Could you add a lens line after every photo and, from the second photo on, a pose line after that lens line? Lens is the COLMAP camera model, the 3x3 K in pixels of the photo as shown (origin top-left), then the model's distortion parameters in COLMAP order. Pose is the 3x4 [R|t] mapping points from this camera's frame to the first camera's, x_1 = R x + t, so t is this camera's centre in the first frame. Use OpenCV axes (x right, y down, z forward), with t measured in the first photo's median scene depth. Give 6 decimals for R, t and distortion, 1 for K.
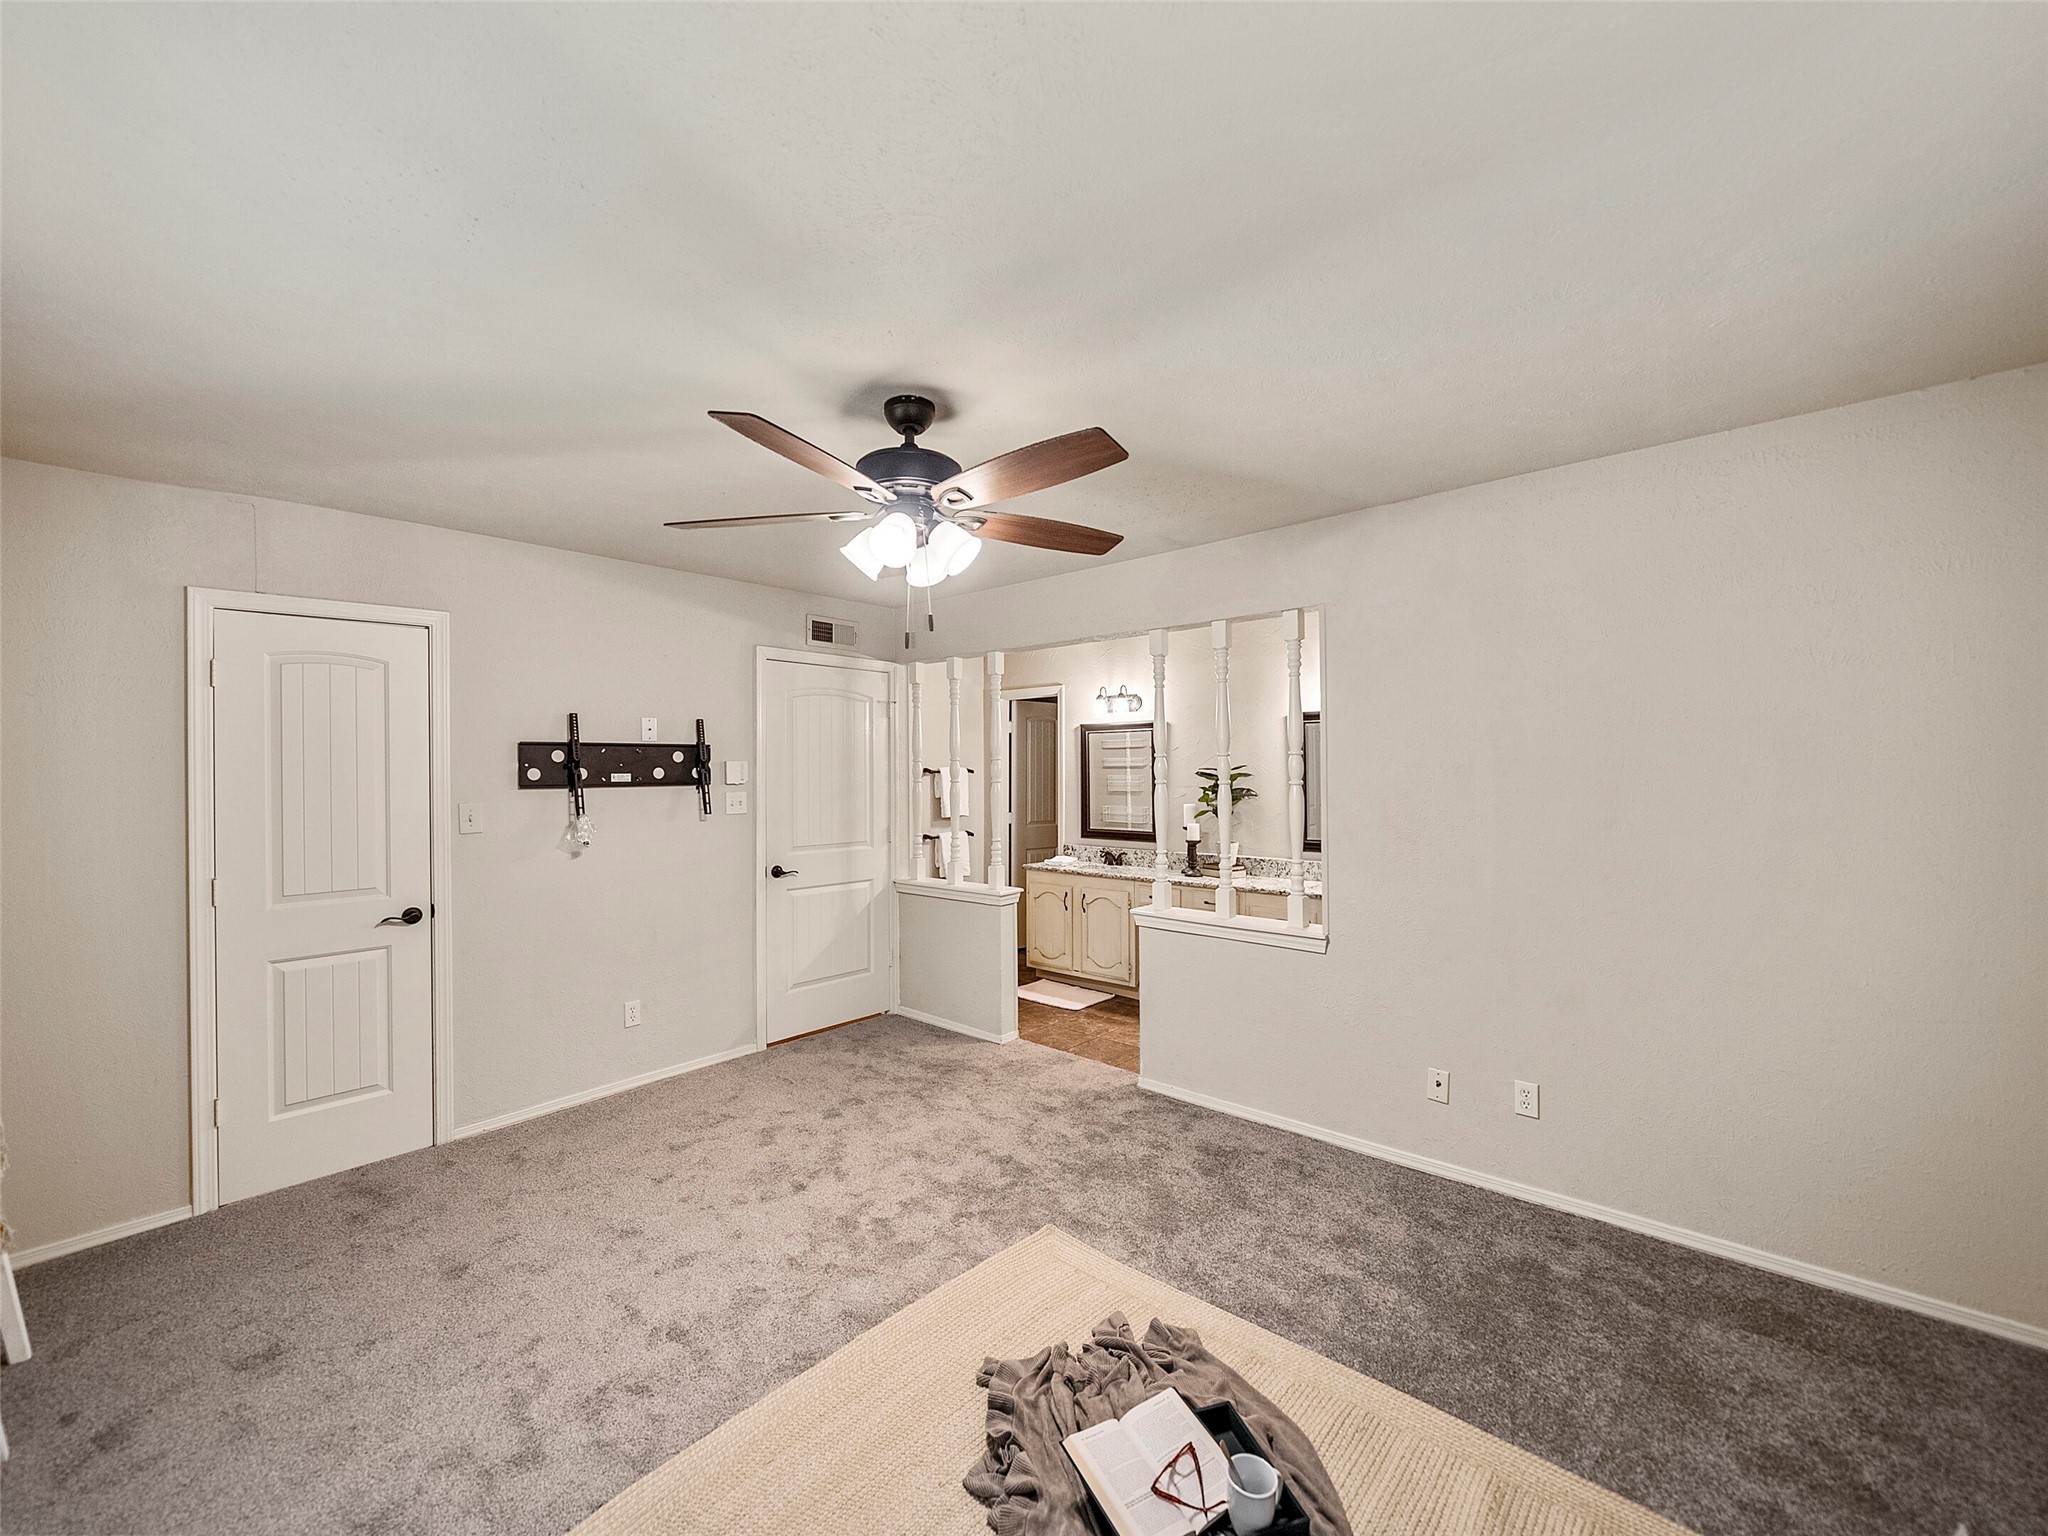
lens RADIAL K [[821.6, 0, 1020.3], [0, 821.6, 763.2], [0, 0, 1]] dist [-0.003838, -0.000015]
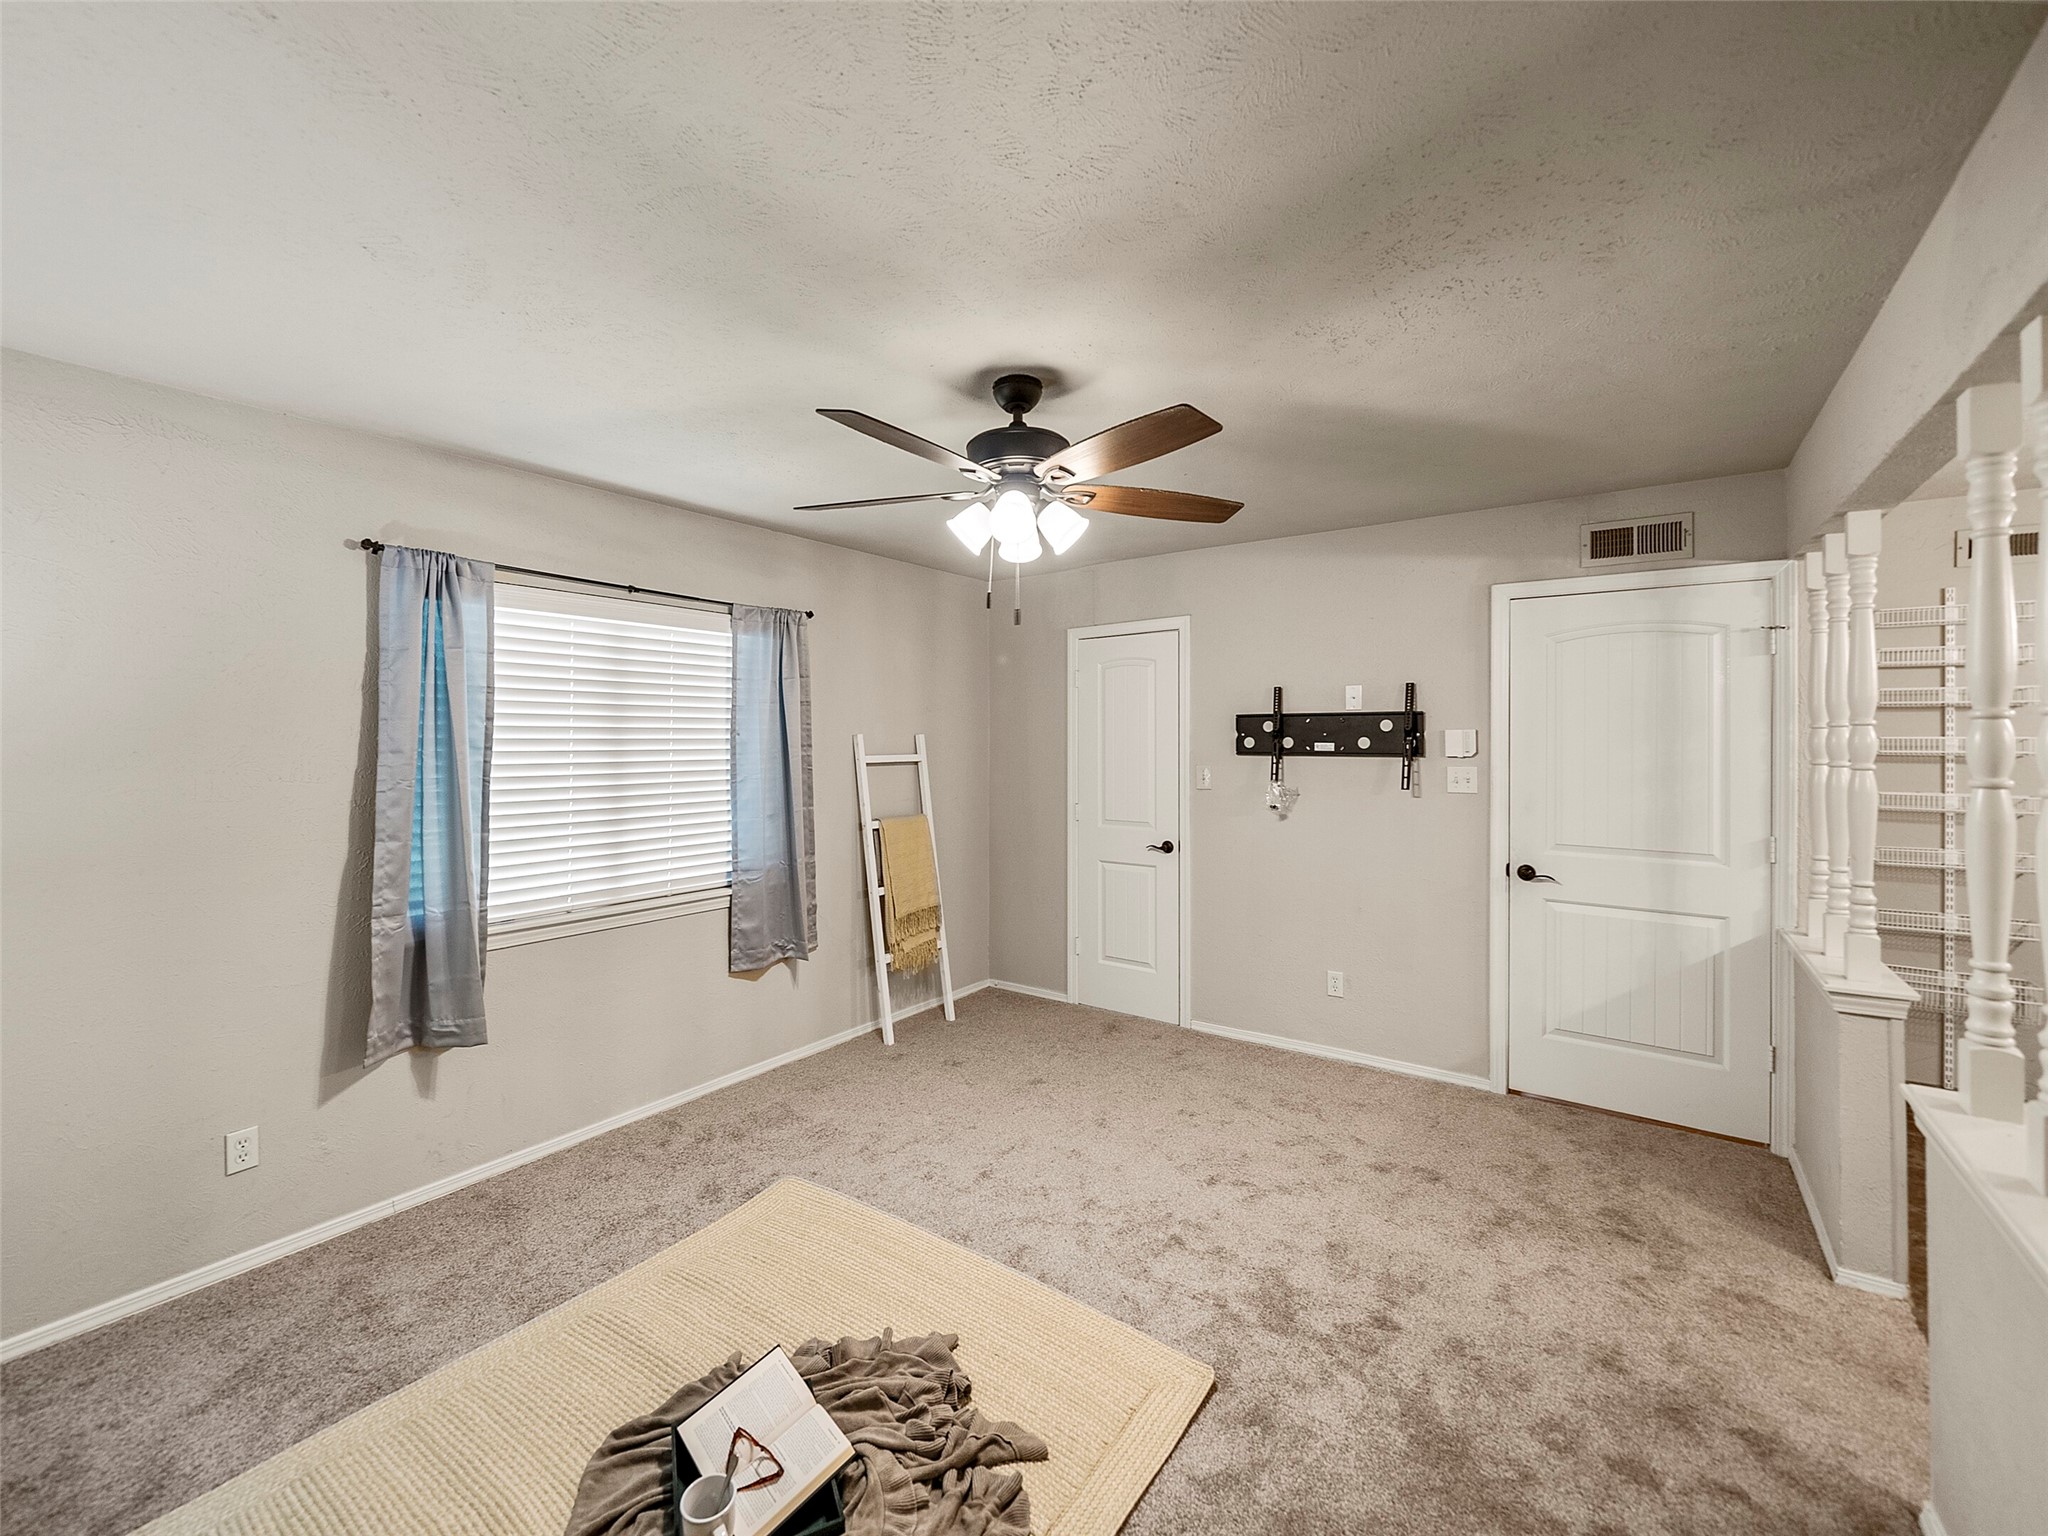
lens RADIAL K [[853.9, 0, 1001.7], [0, 853.9, 727.5], [0, 0, 1]] dist [-0.002223, -0.000191]
pose [[0.097804, -0.002092, -0.995203, 0.529630], [0.007614, 0.999970, -0.001354, -0.008063], [0.995177, -0.007445, 0.097817, 0.505865]]
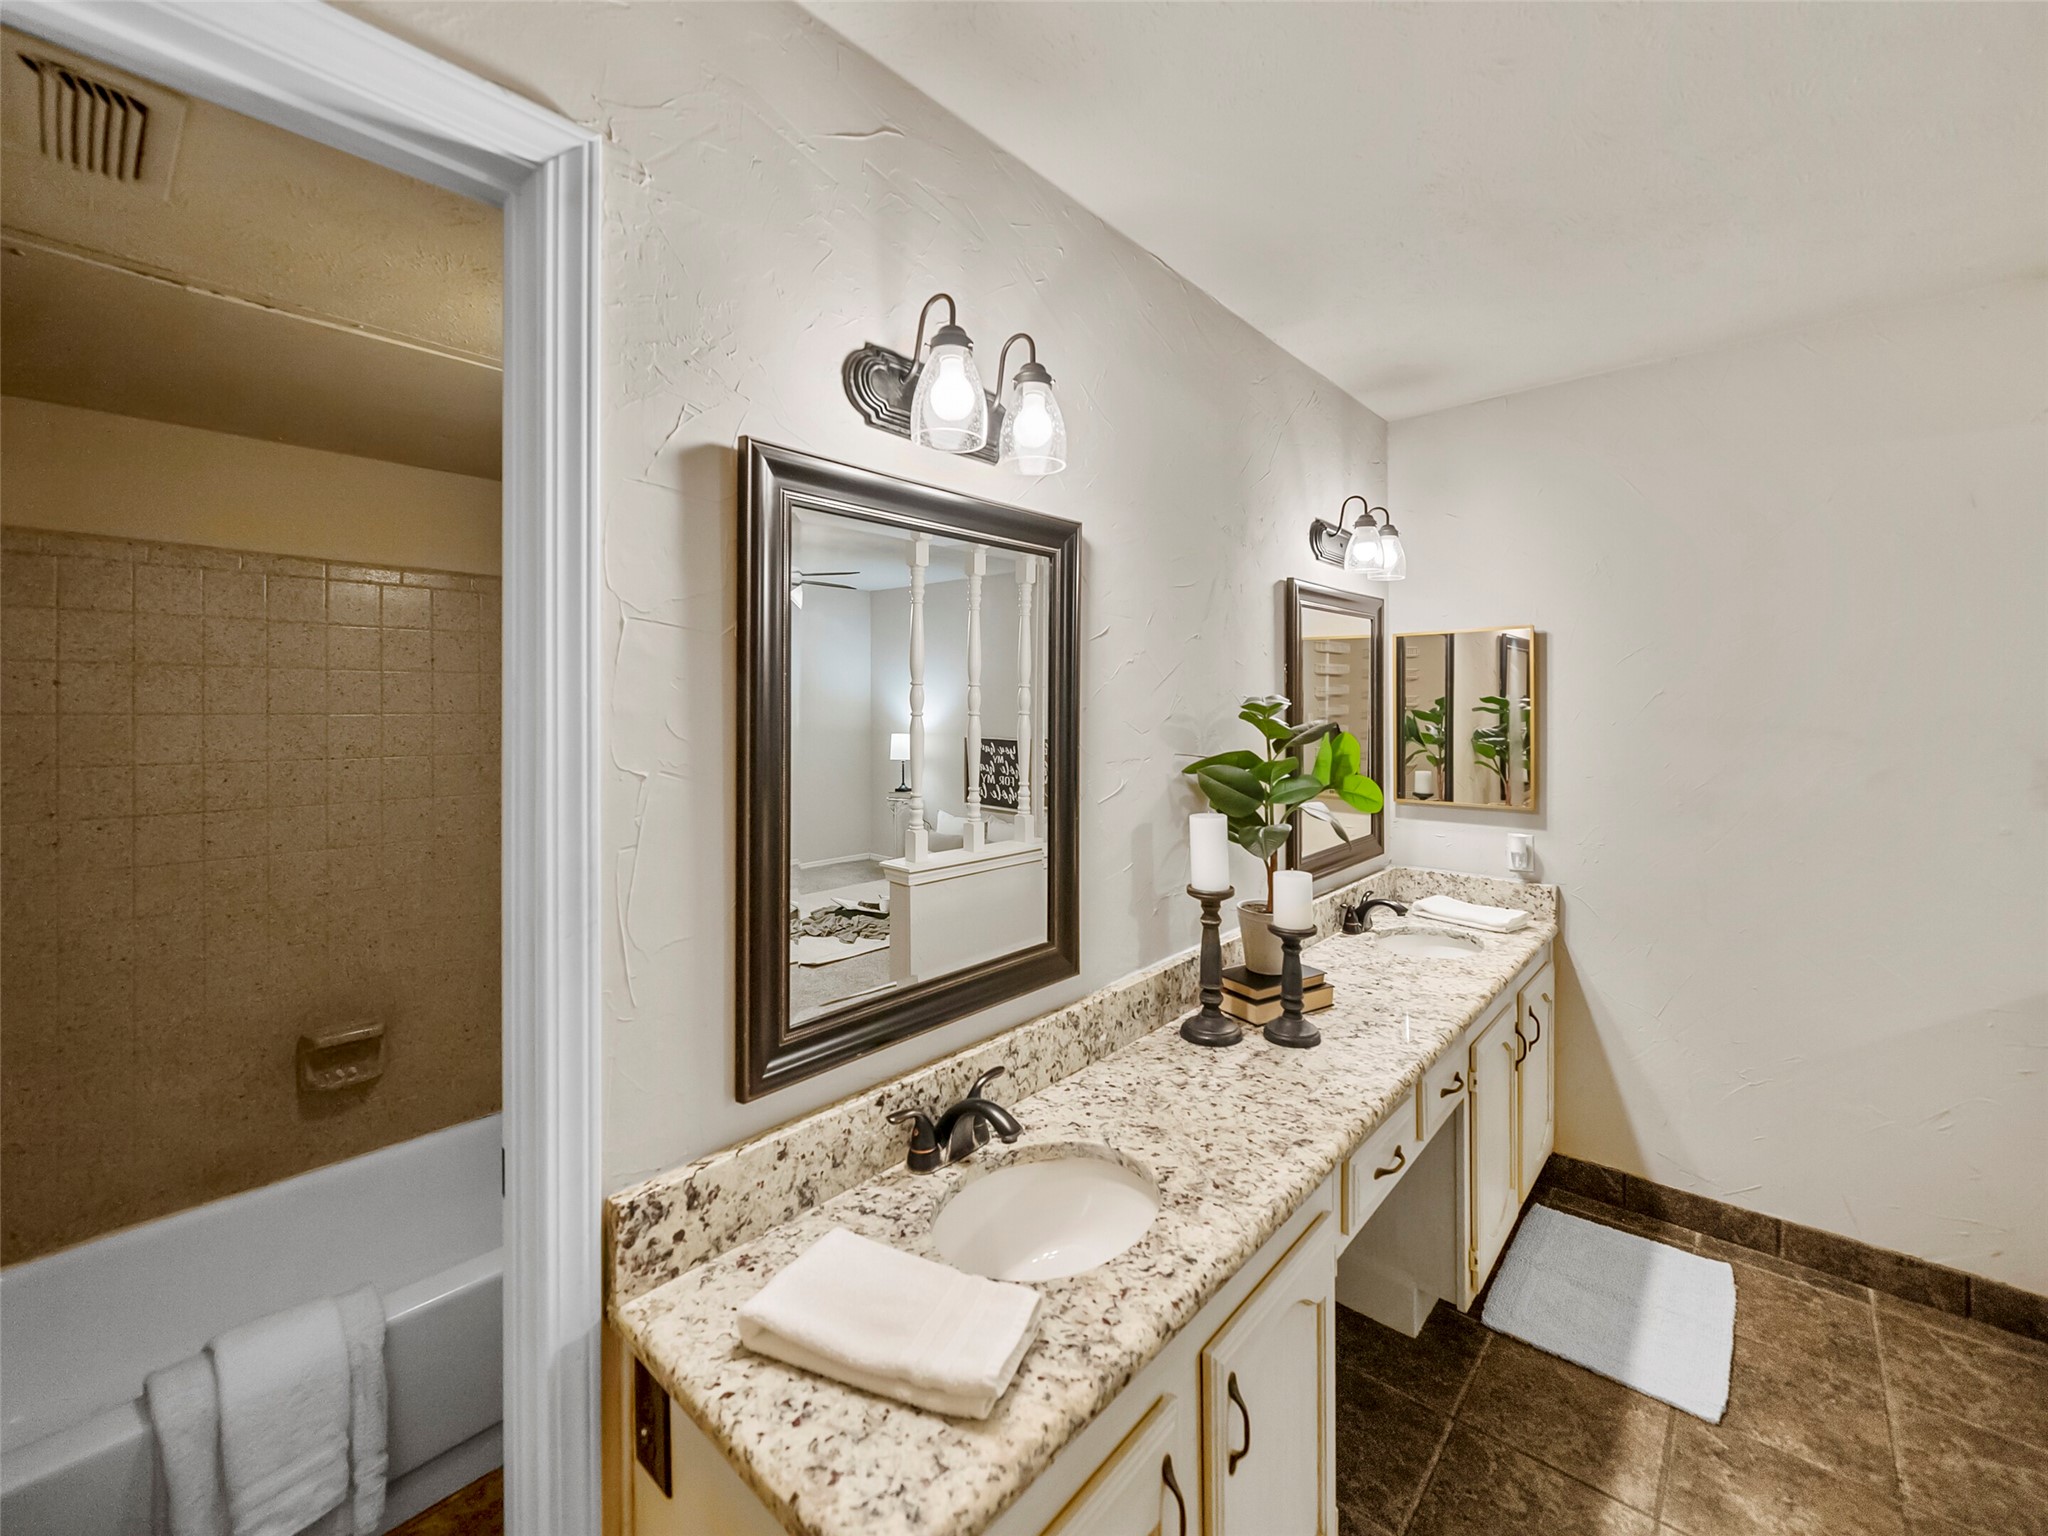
lens RADIAL K [[847.7, 0, 1017.5], [0, 847.7, 714.0], [0, 0, 1]] dist [0.000112, 0.000000]
pose [[-0.013746, -0.003982, 0.999898, -0.166111], [-0.010597, 0.999936, 0.003837, 0.014992], [-0.999849, -0.010543, -0.013787, 1.549013]]
